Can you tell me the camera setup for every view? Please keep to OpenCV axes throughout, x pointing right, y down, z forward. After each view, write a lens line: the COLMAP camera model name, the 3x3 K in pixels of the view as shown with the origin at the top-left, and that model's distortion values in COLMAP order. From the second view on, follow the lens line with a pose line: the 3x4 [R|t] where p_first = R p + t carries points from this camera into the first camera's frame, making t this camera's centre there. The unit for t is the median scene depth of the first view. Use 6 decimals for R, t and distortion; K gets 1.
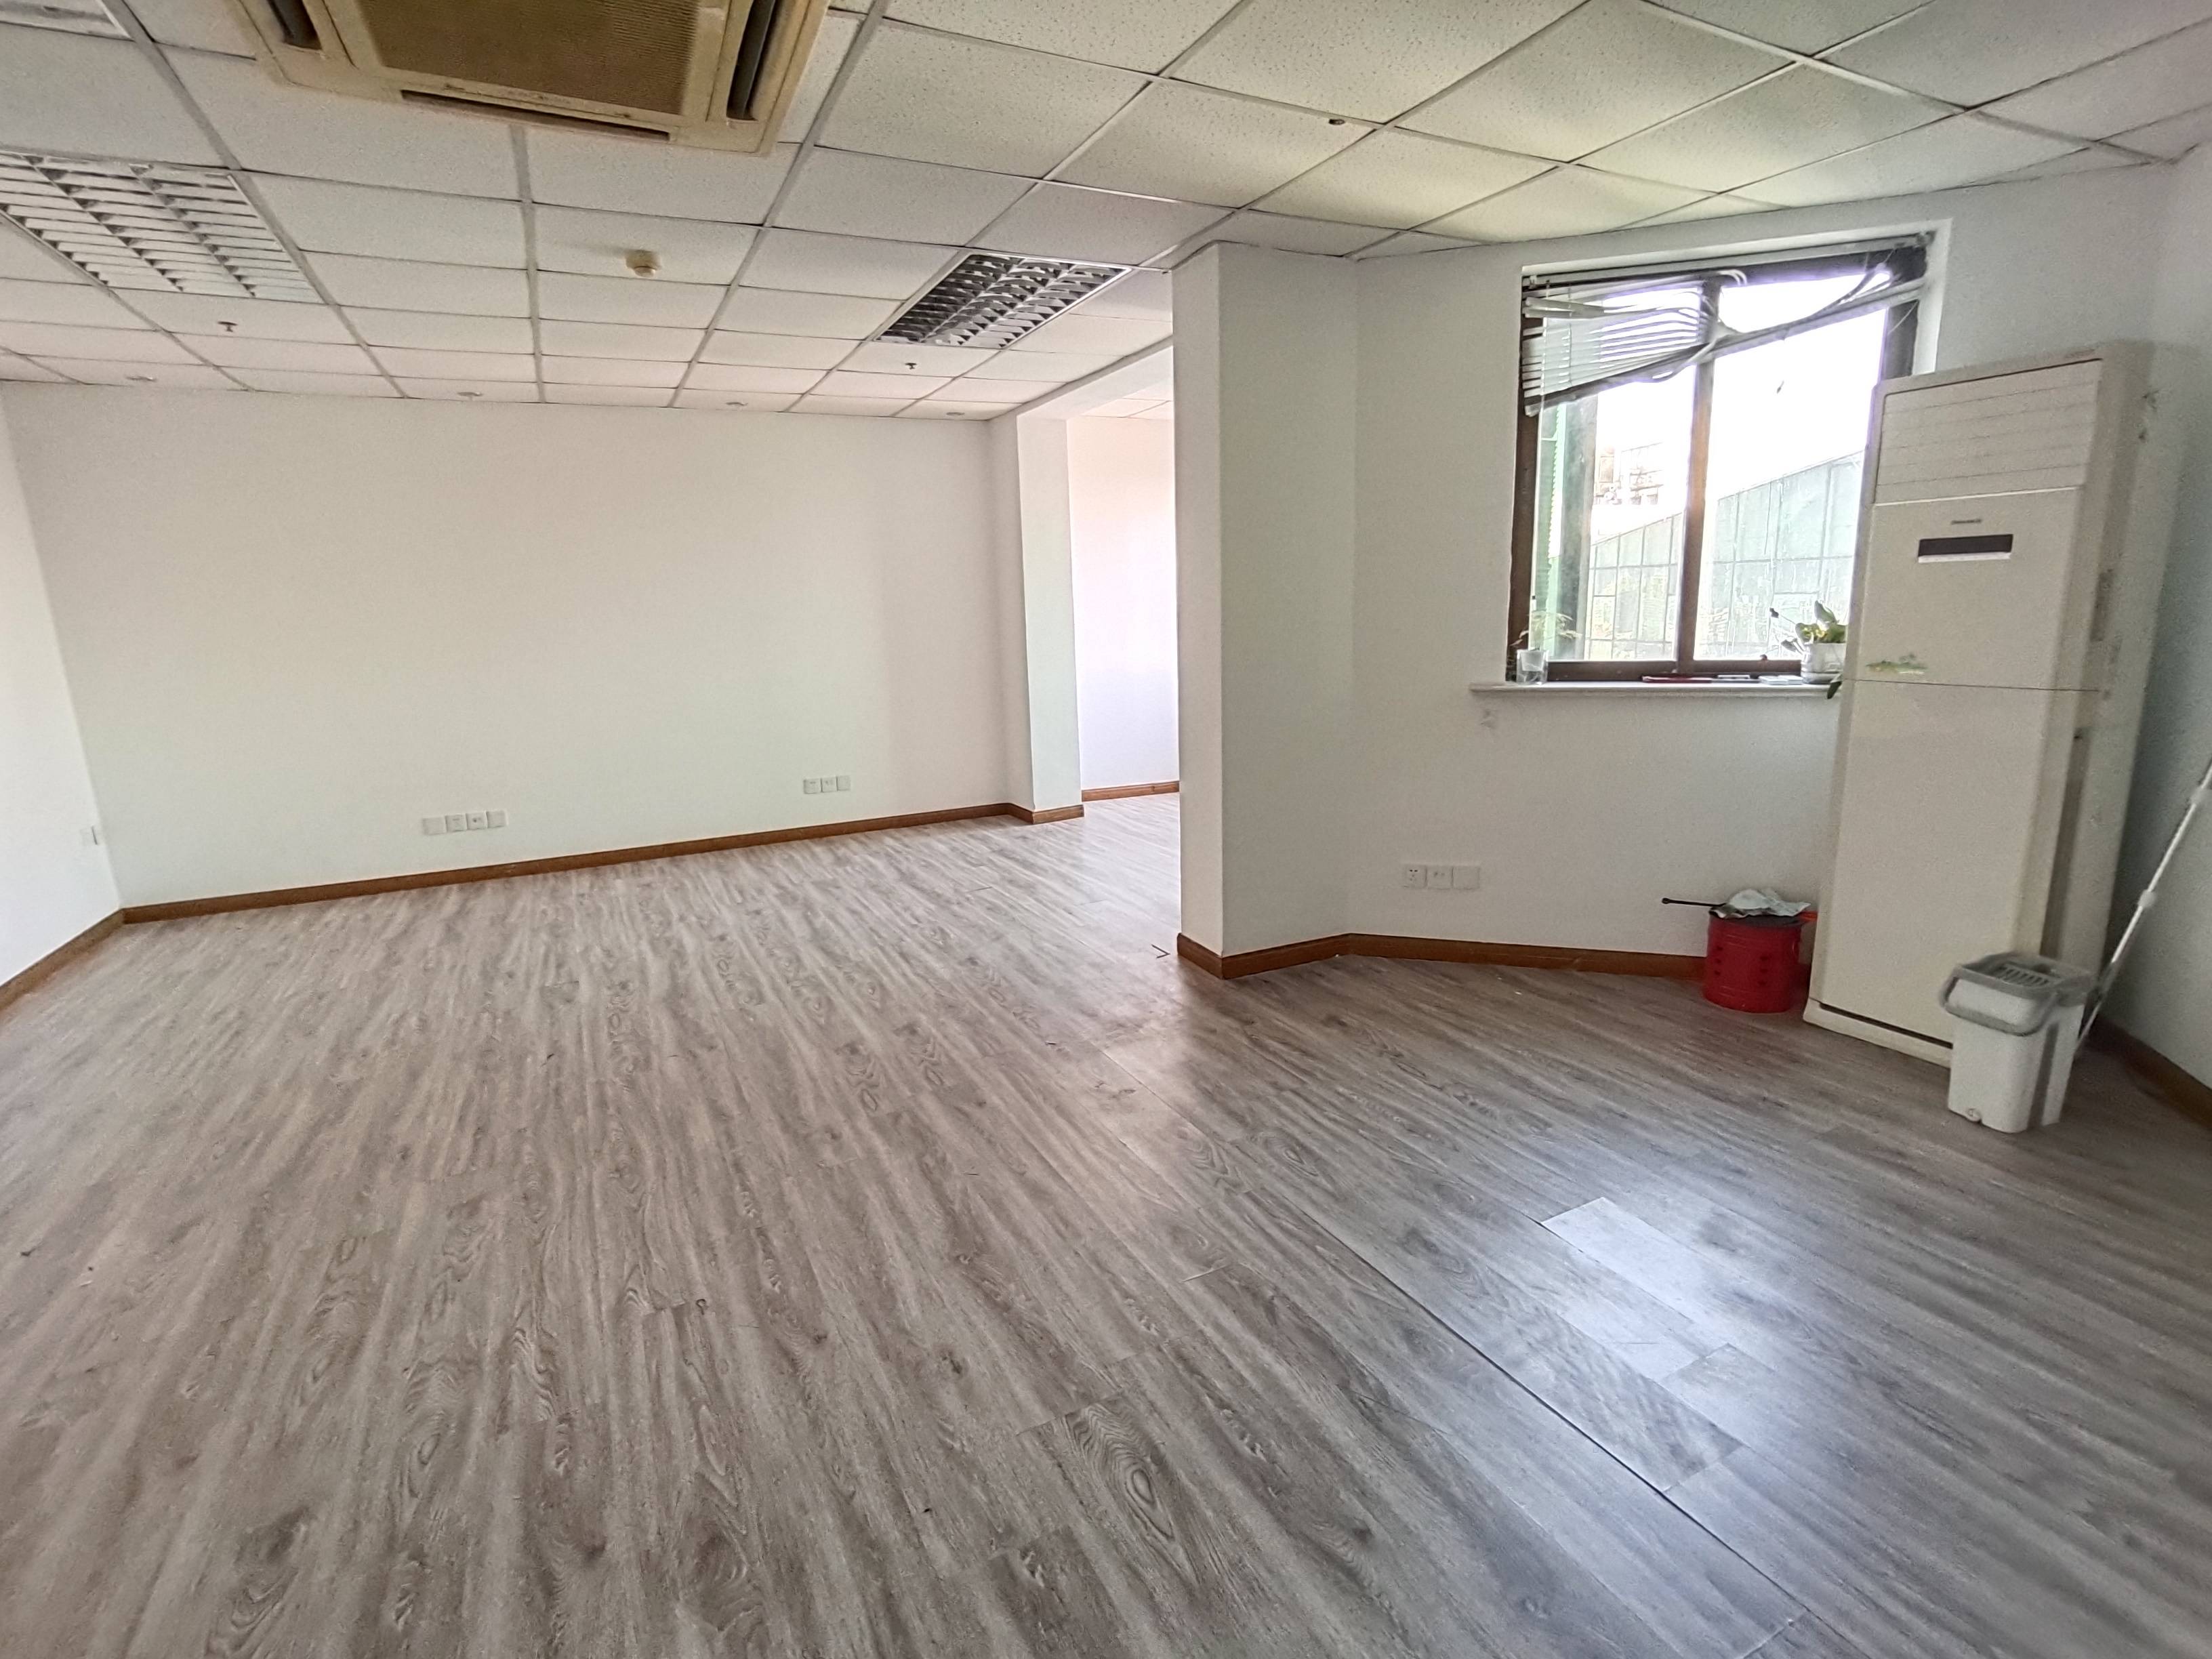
lens RADIAL K [[1065.9, 0, 1111.9], [0, 1065.9, 824.2], [0, 0, 1]] dist [-0.026757, 0.009980]
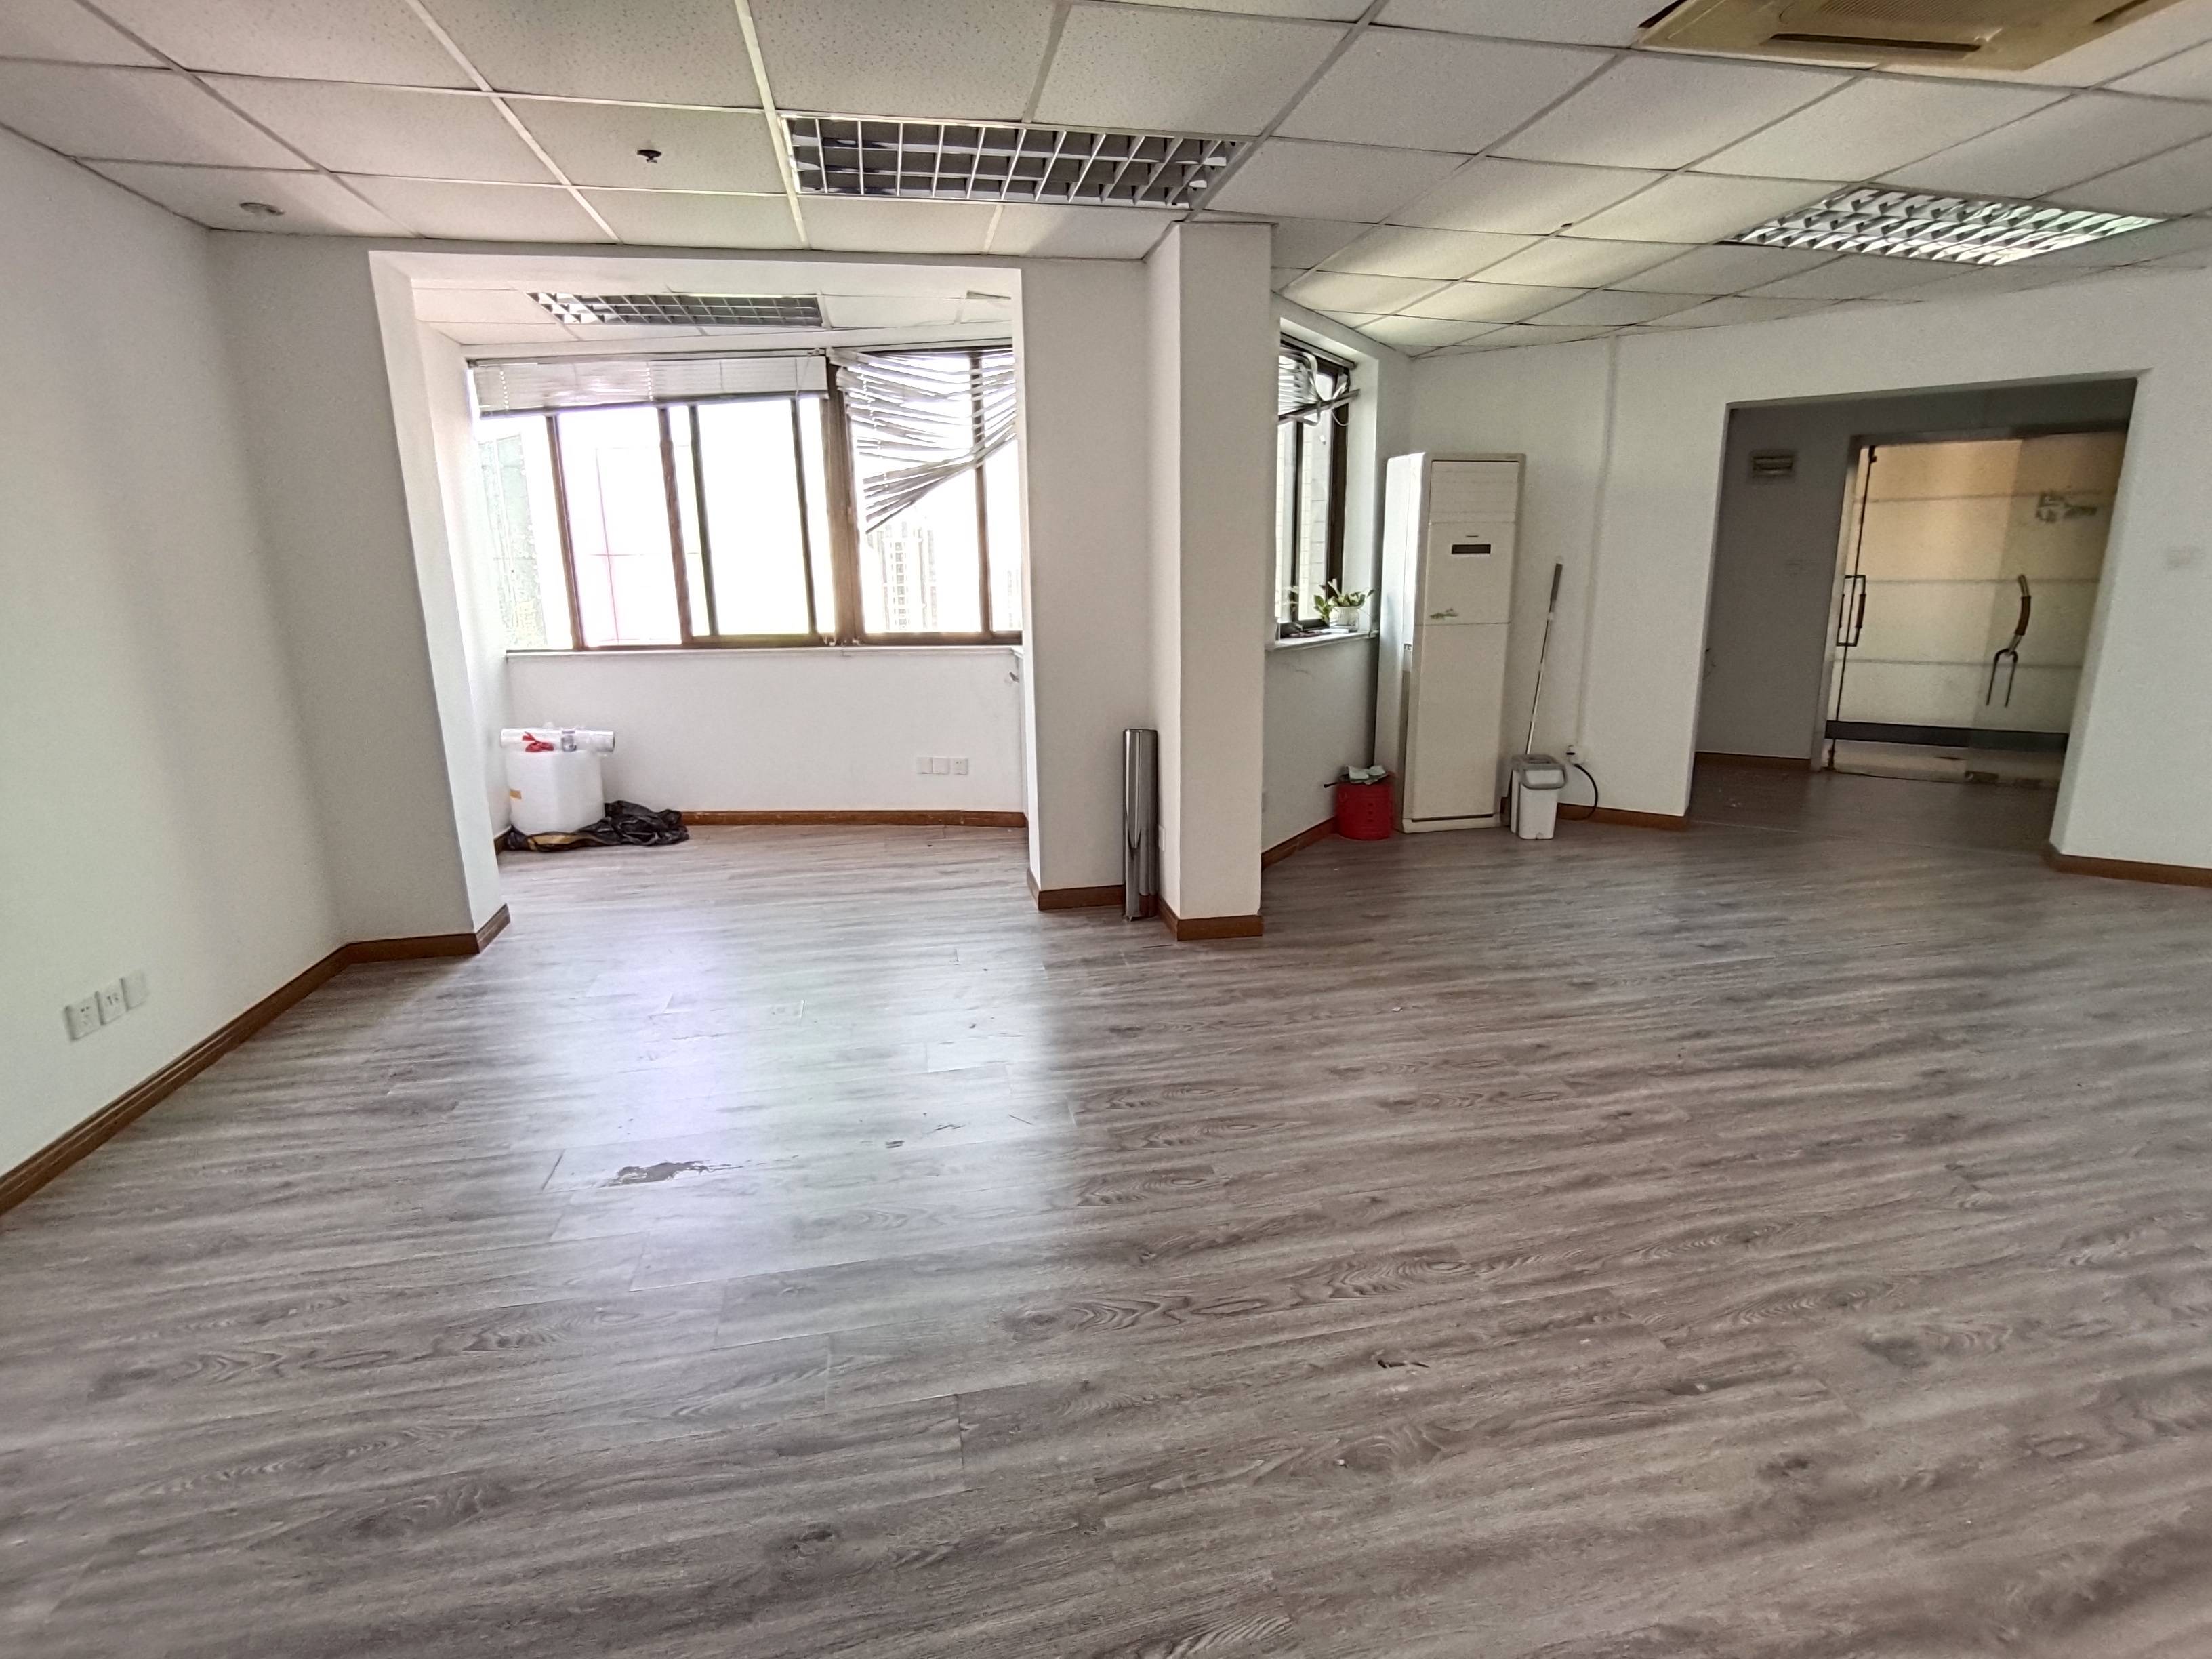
lens RADIAL K [[1065.9, 0, 1106.3], [0, 1065.9, 825.8], [0, 0, 1]] dist [-0.026757, 0.009980]
pose [[0.268832, -0.197411, 0.942740, -1.128841], [0.206032, 0.967903, 0.143928, -0.176062], [-0.940893, 0.155542, 0.300876, 1.012999]]
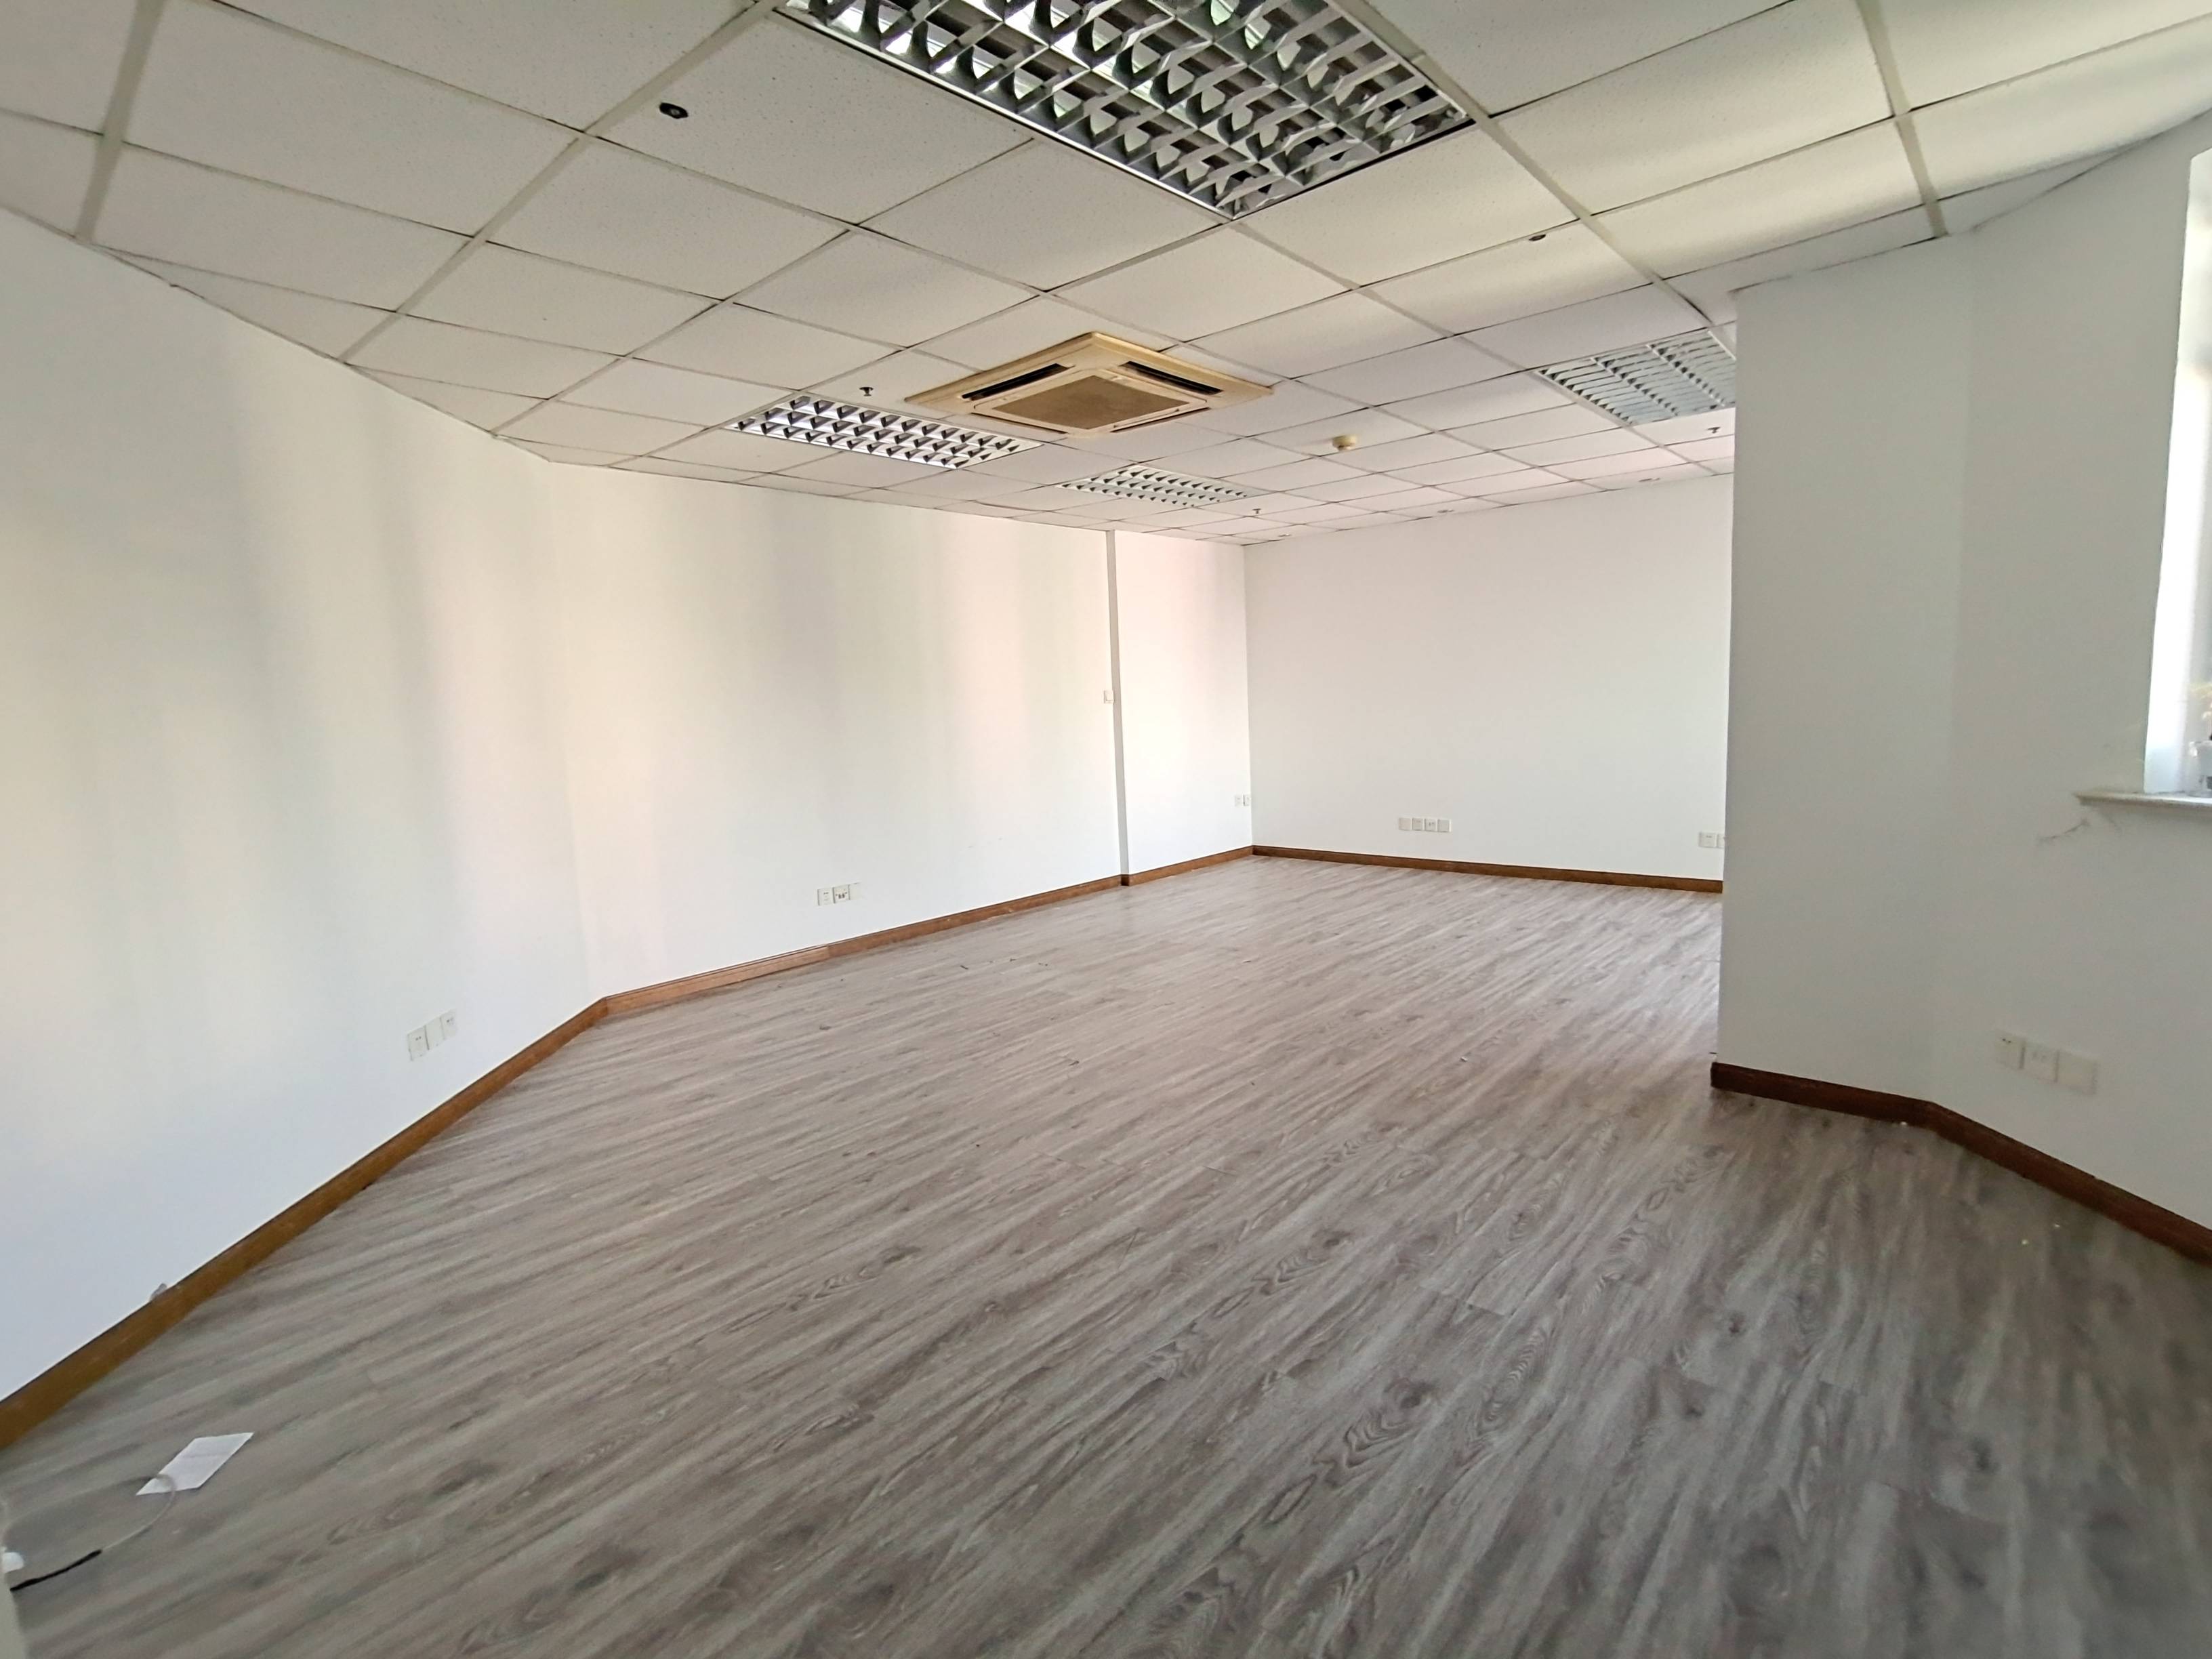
lens RADIAL K [[1065.9, 0, 1109.2], [0, 1065.9, 827.4], [0, 0, 1]] dist [-0.026757, 0.009980]
pose [[0.367465, 0.133373, -0.920424, 0.884535], [-0.163348, 0.983535, 0.077304, -0.068666], [0.915580, 0.121942, 0.383201, 0.206312]]
